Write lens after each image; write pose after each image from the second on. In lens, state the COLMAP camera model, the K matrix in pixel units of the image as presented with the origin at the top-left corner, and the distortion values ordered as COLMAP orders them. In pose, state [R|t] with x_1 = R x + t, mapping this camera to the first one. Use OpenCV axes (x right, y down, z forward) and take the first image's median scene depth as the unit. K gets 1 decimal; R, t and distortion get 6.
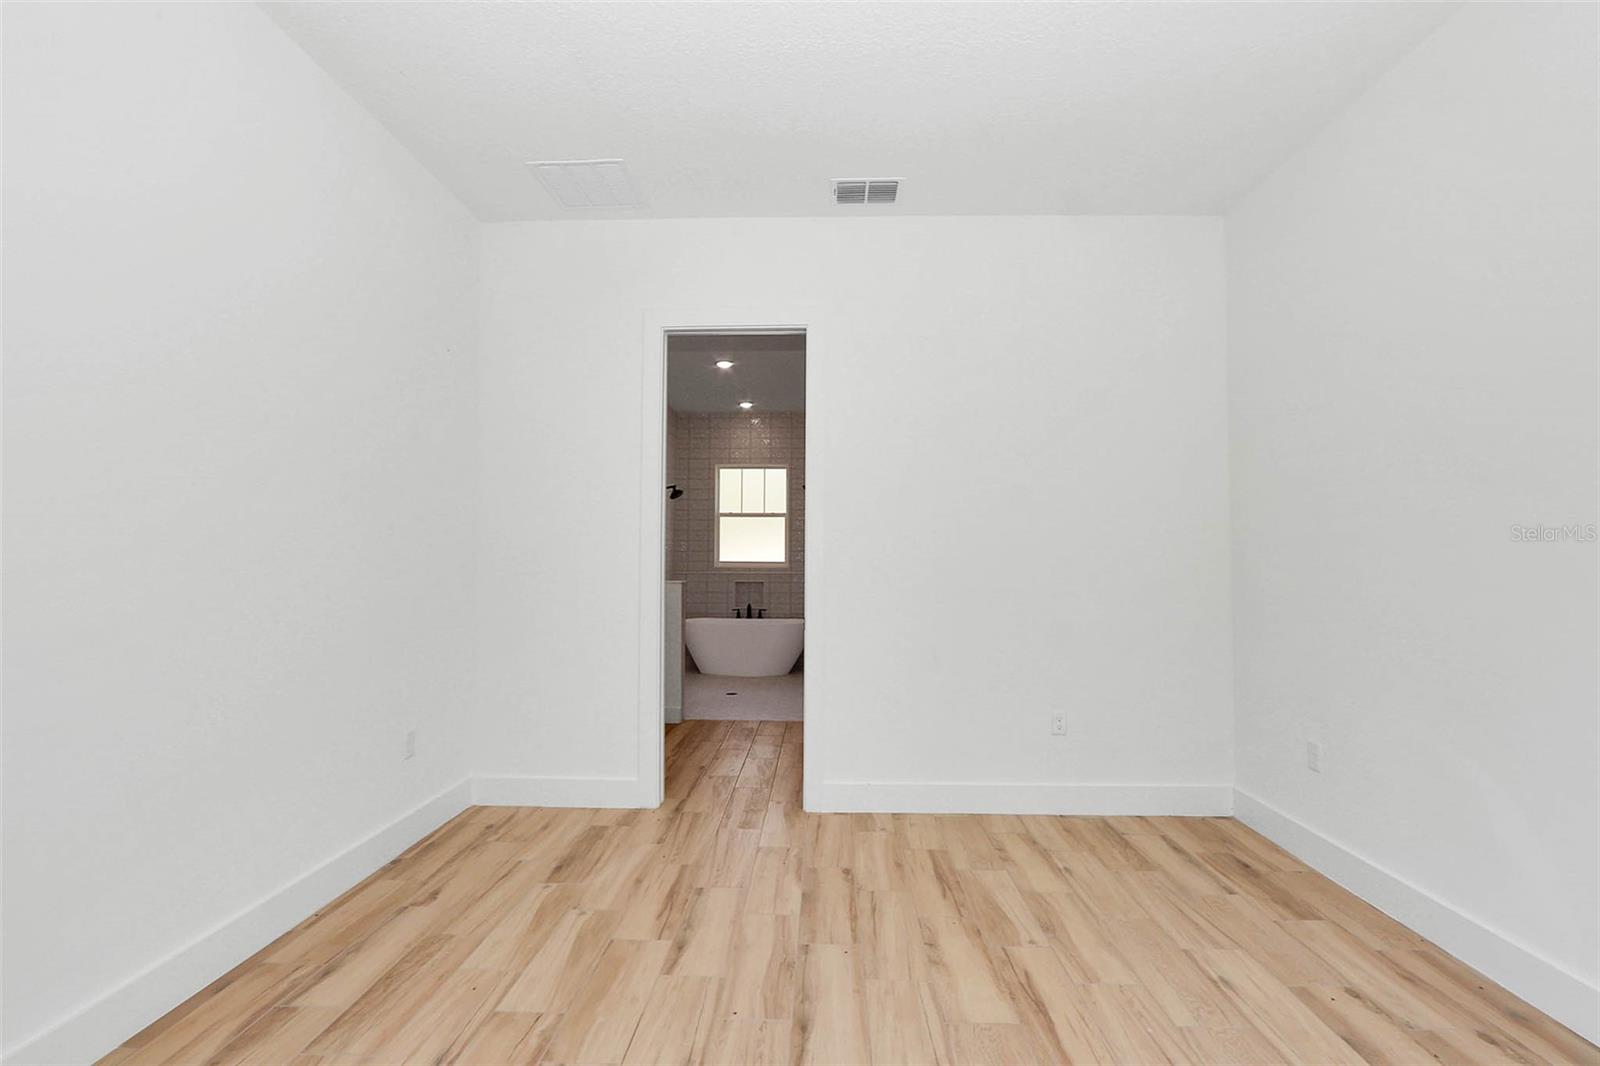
lens RADIAL K [[743.4, 0, 805.7], [0, 743.4, 541.4], [0, 0, 1]] dist [-0.018364, 0.001887]
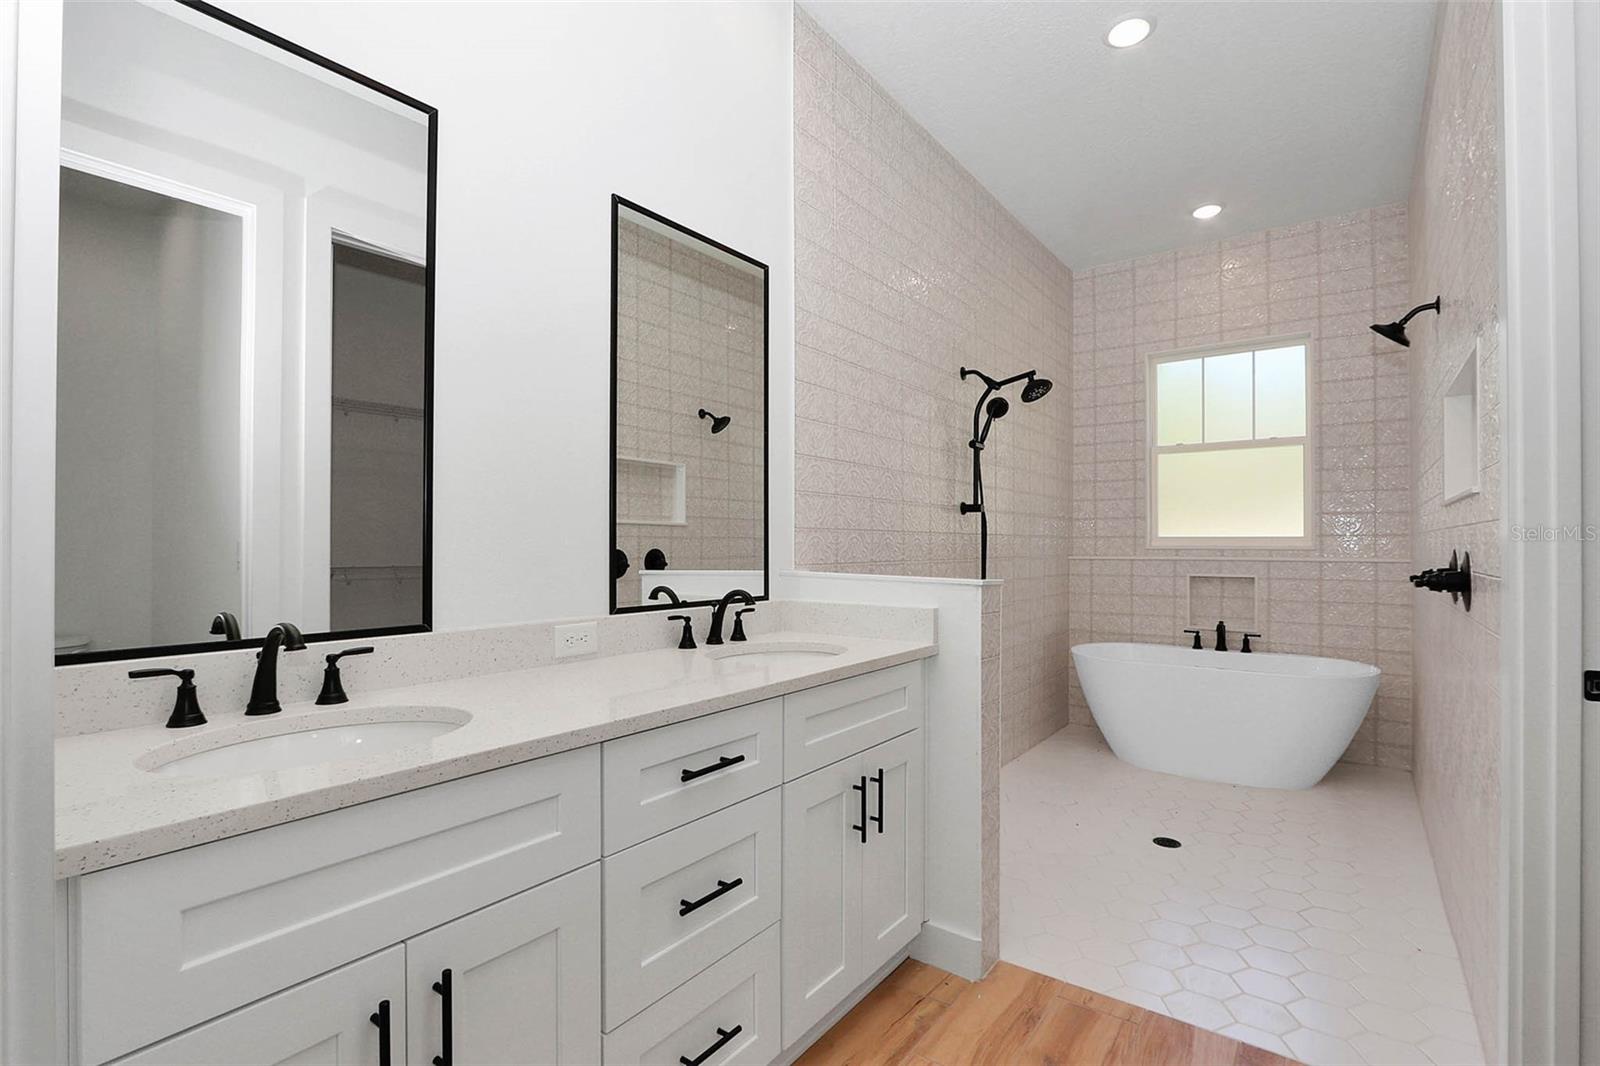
lens RADIAL K [[743.4, 0, 805.7], [0, 743.4, 541.4], [0, 0, 1]] dist [-0.018364, 0.001887]
pose [[0.821639, -0.007961, -0.569952, -0.022167], [0.017354, 0.999788, 0.011053, 0.020451], [0.569744, -0.018972, 0.821603, 0.433569]]
